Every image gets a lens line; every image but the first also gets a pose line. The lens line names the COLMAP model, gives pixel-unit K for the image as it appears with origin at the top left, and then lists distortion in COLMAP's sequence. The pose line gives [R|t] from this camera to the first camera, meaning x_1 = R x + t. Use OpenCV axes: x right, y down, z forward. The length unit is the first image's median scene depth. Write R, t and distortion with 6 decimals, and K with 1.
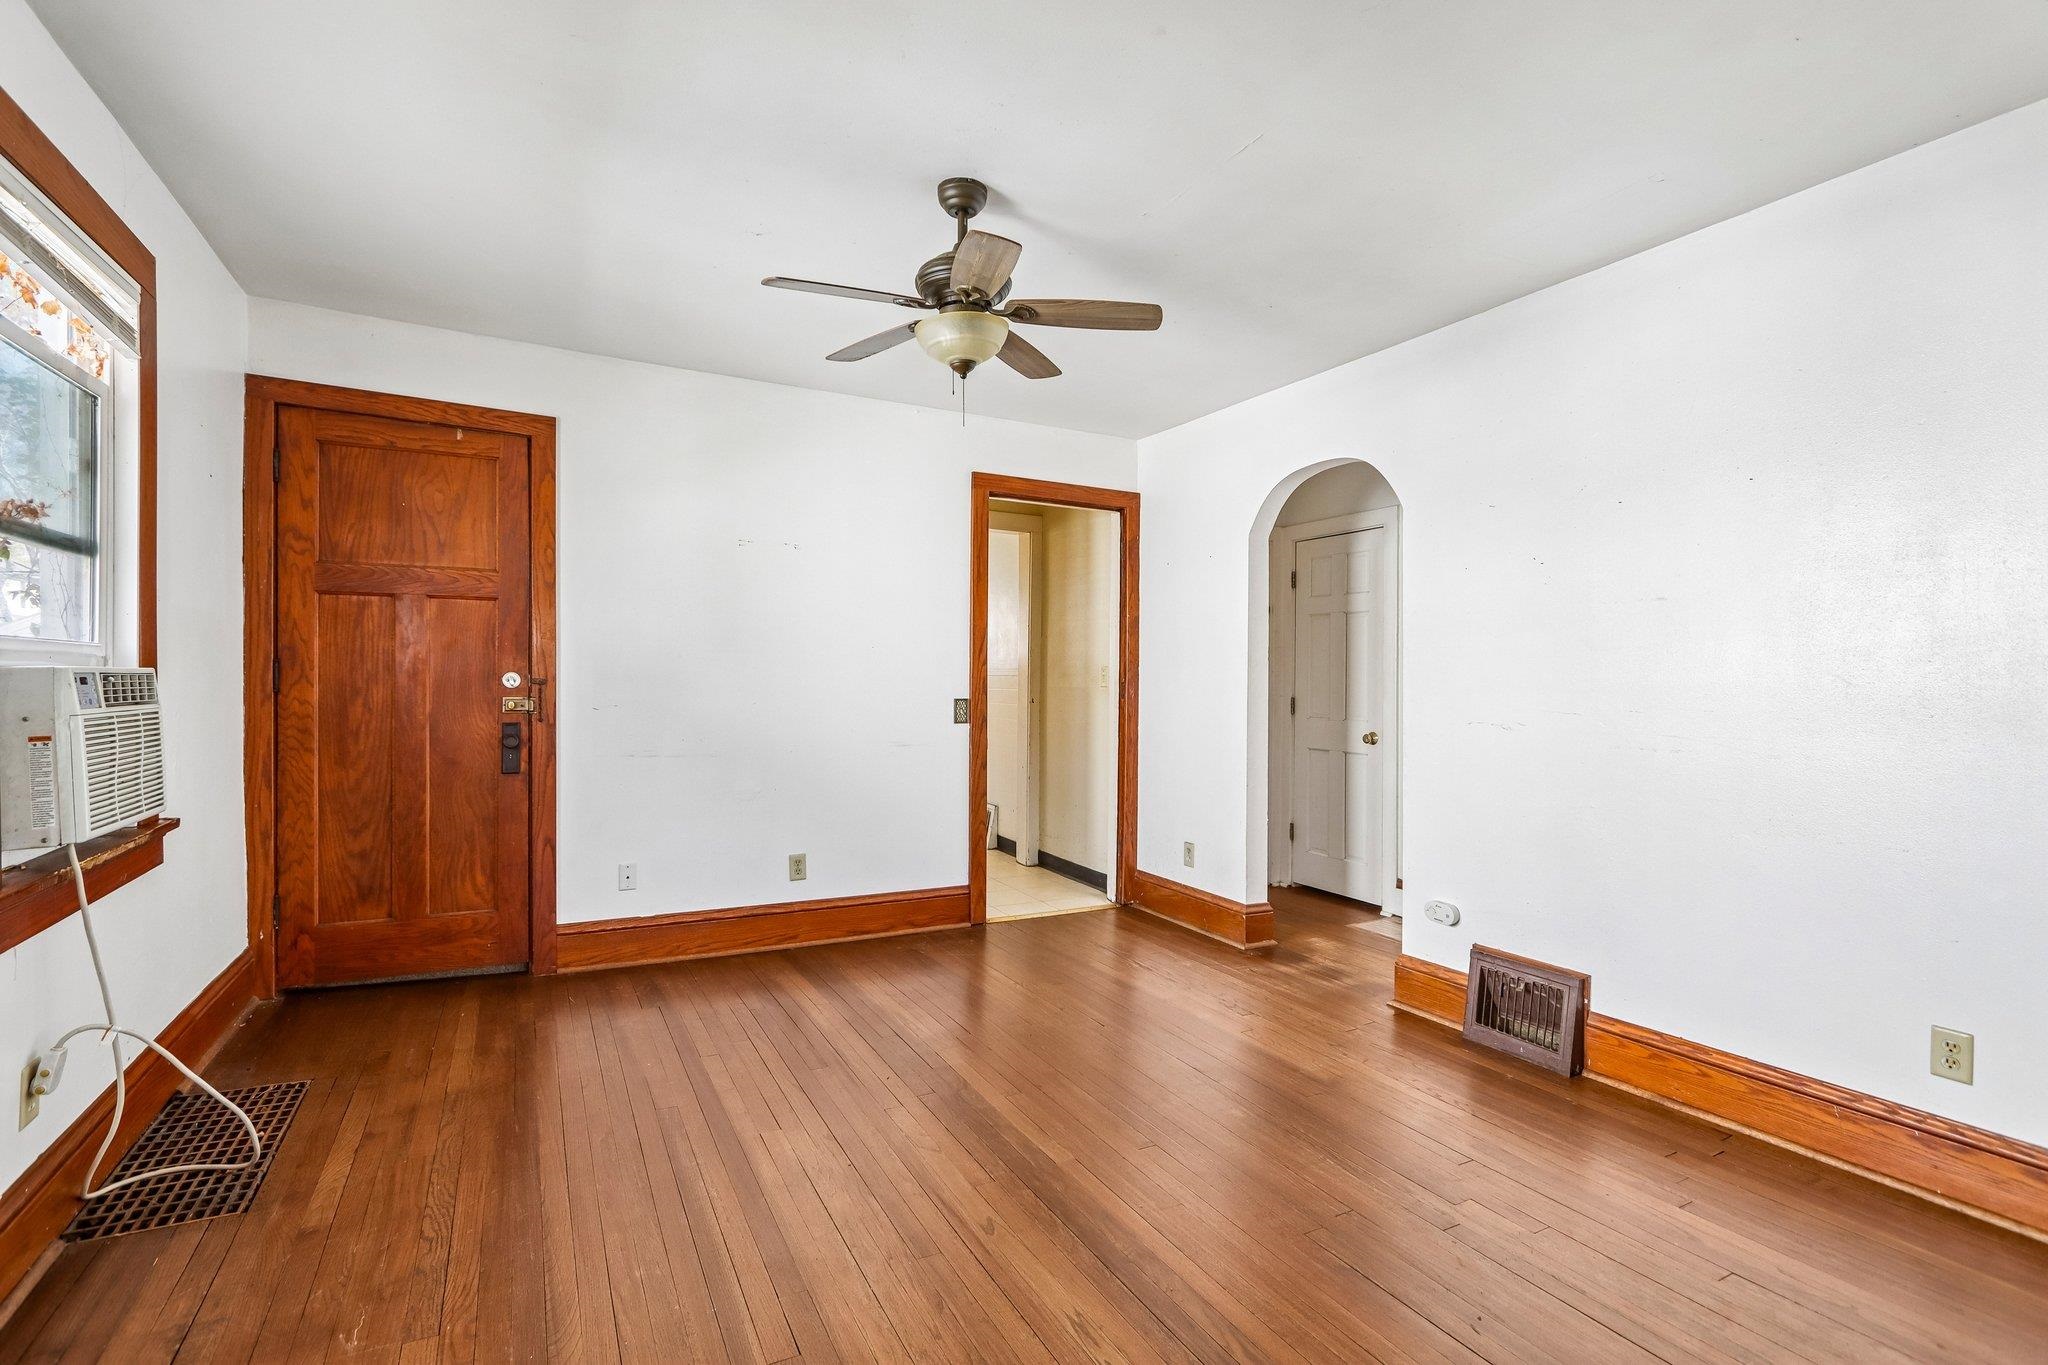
lens RADIAL K [[954.7, 0, 1024.0], [0, 954.7, 682.5], [0, 0, 1]] dist [-0.002781, -0.000082]
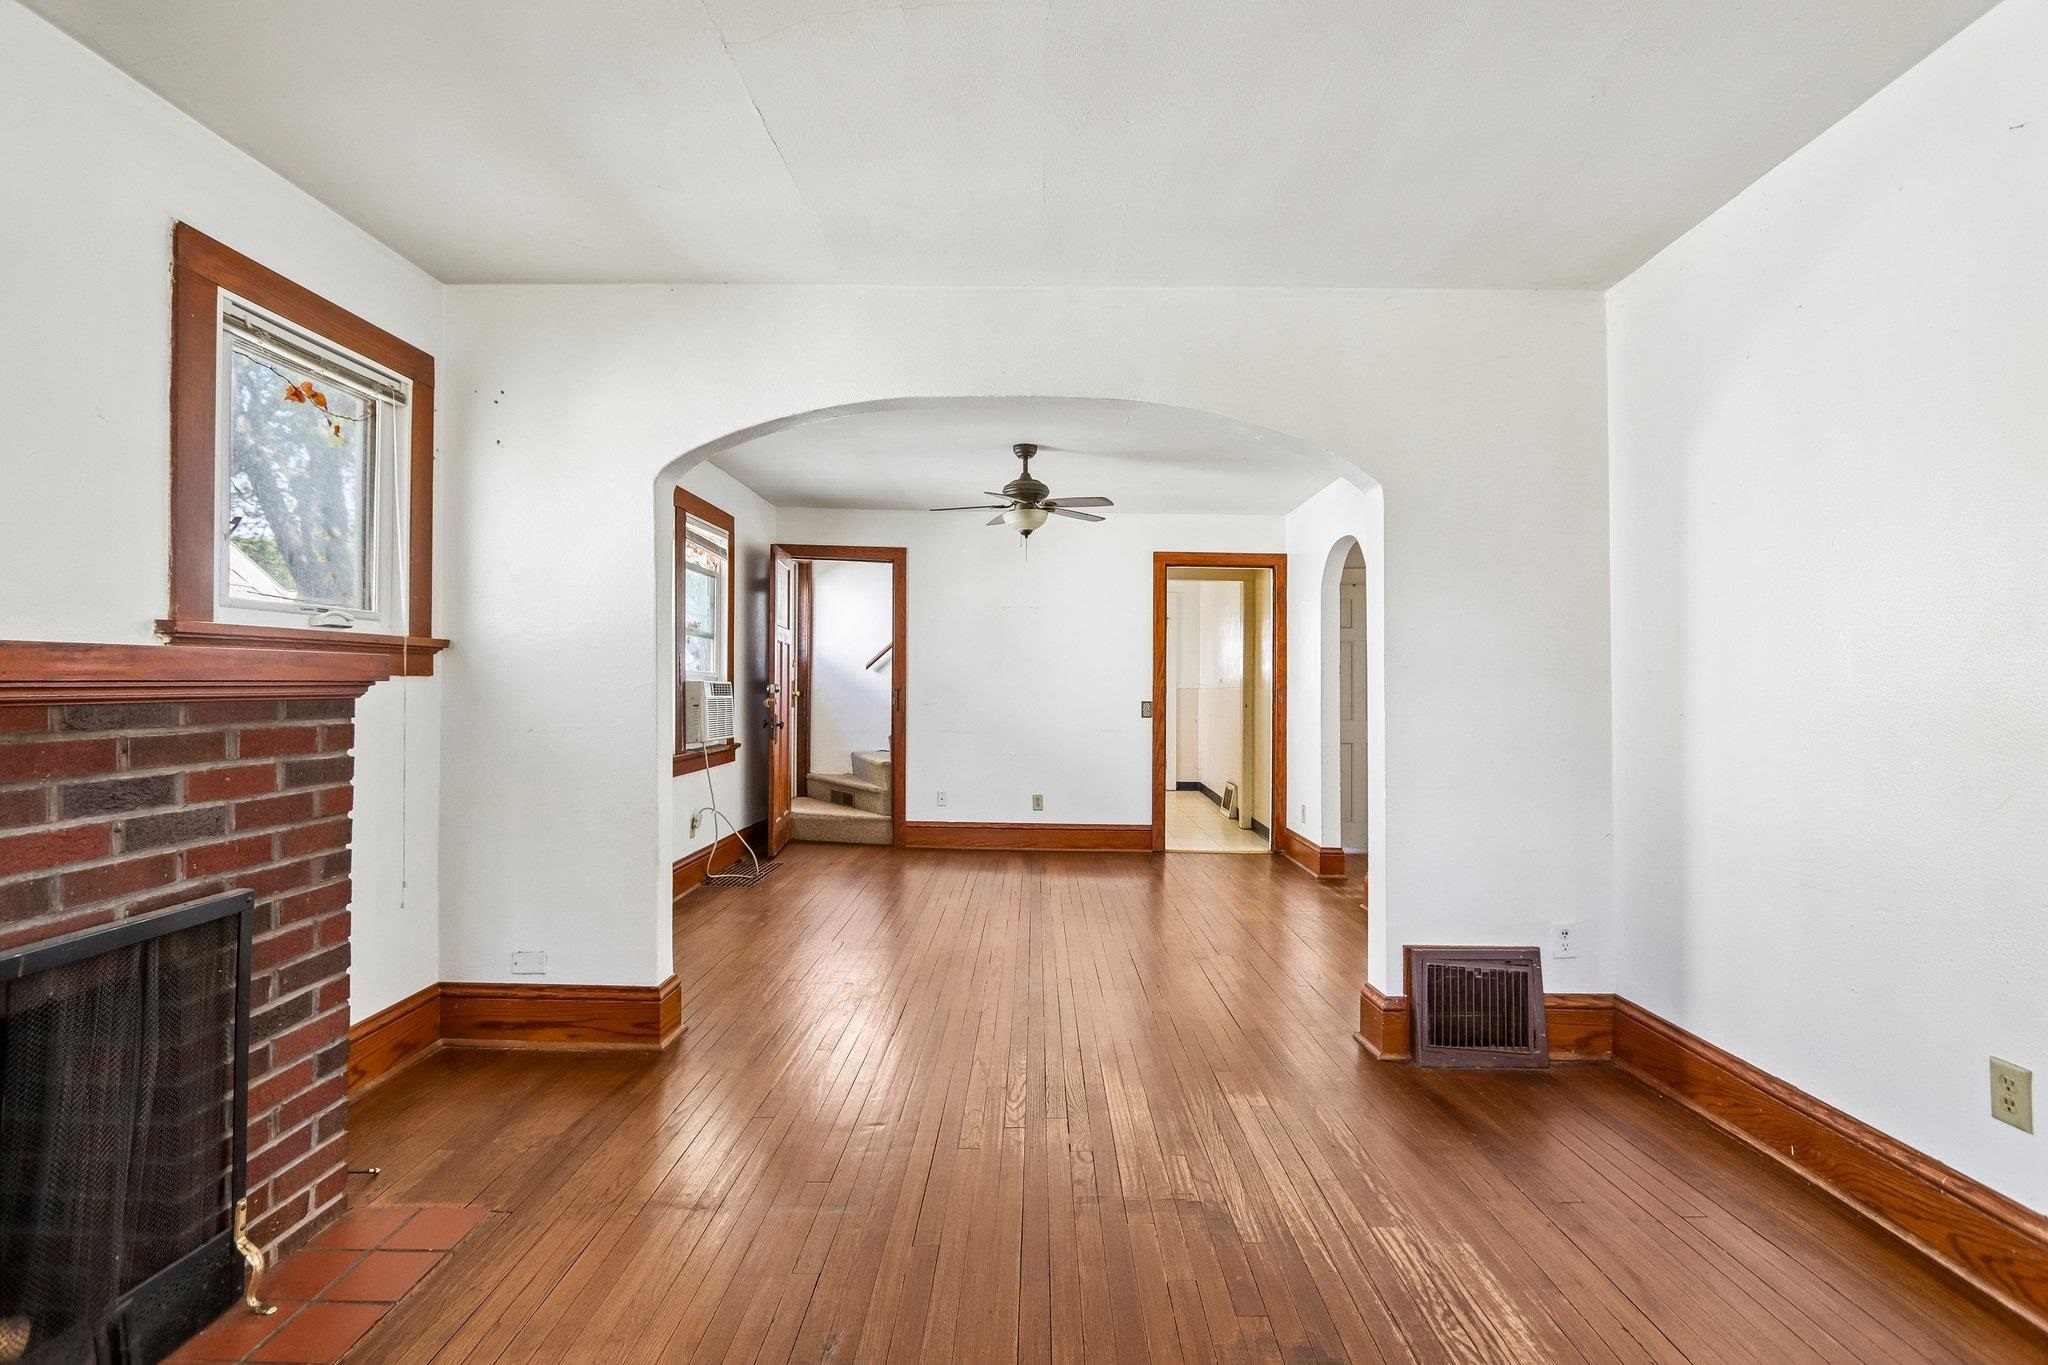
lens RADIAL K [[954.7, 0, 1024.0], [0, 954.7, 682.5], [0, 0, 1]] dist [-0.002781, -0.000082]
pose [[0.880162, -0.007720, -0.474611, 0.529791], [-0.001478, 0.999818, -0.019005, 0.017490], [0.474672, 0.017429, 0.879990, -0.469730]]
